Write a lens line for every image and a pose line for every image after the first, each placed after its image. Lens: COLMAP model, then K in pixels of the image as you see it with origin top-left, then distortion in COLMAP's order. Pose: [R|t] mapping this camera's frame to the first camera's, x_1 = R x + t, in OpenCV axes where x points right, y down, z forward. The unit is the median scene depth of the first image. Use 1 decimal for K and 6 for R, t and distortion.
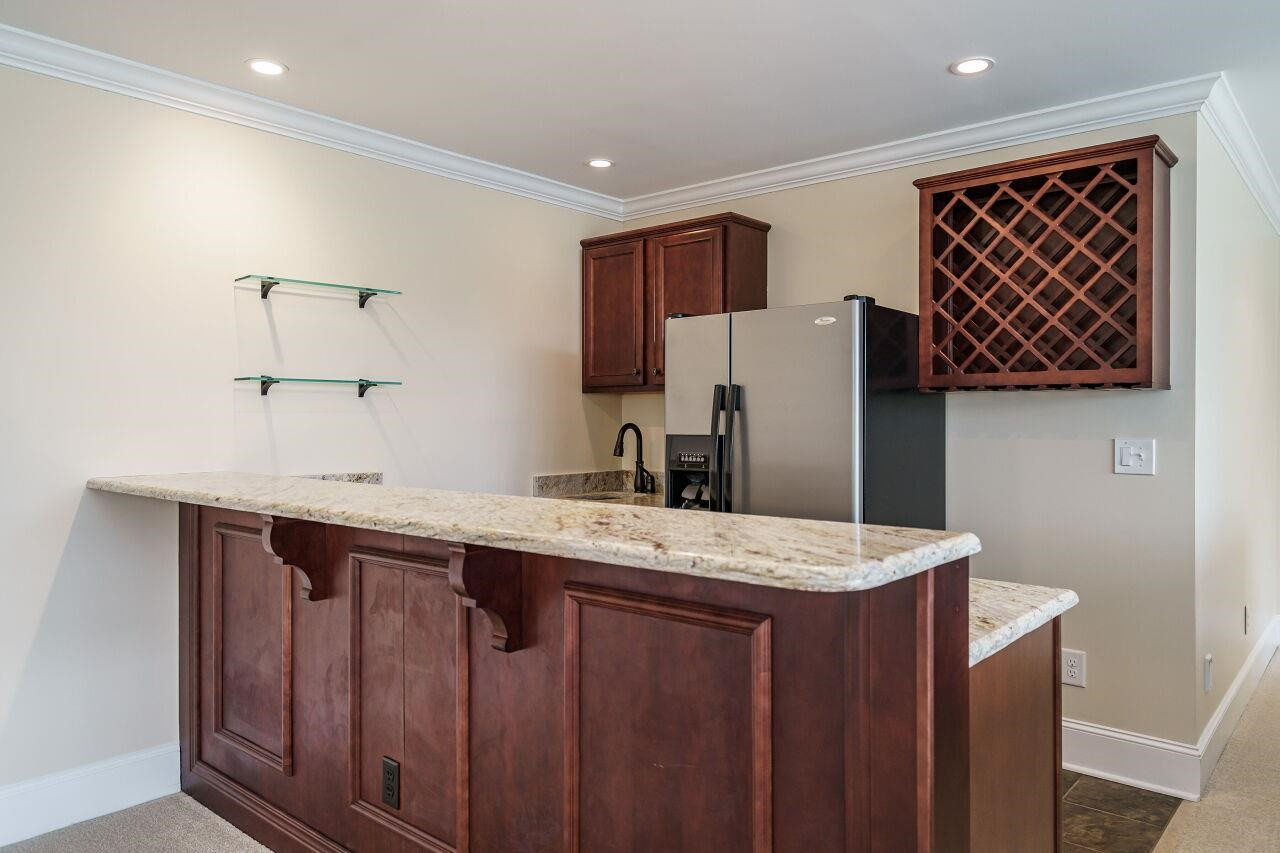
lens RADIAL K [[869.2, 0, 639.8], [0, 869.2, 417.3], [0, 0, 1]] dist [0.005981, -0.000710]
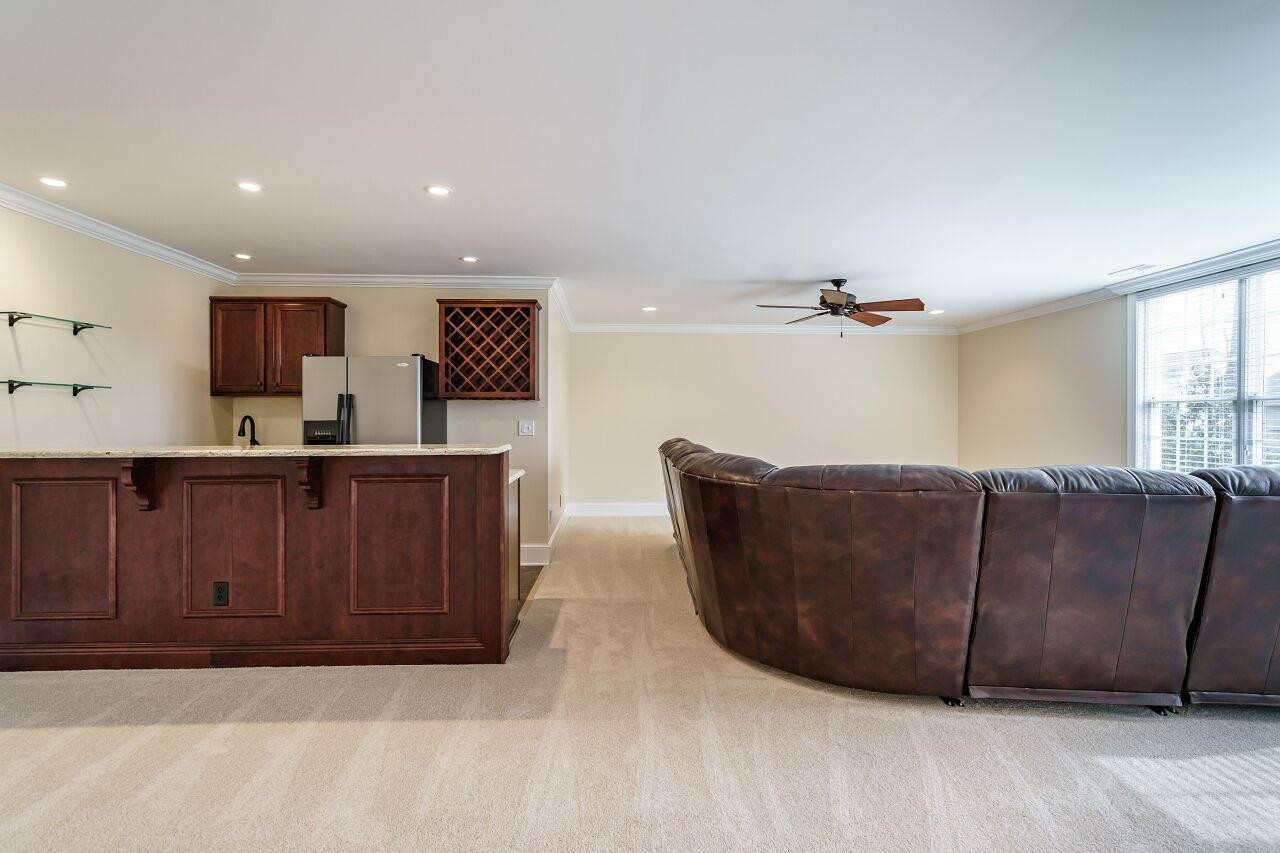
lens RADIAL K [[869.2, 0, 640.3], [0, 869.2, 424.8], [0, 0, 1]] dist [0.005981, -0.000710]
pose [[0.738919, -0.002917, 0.673788, -0.753208], [-0.000337, 0.999989, 0.004699, 0.022482], [-0.673794, -0.003699, 0.738910, -0.907435]]
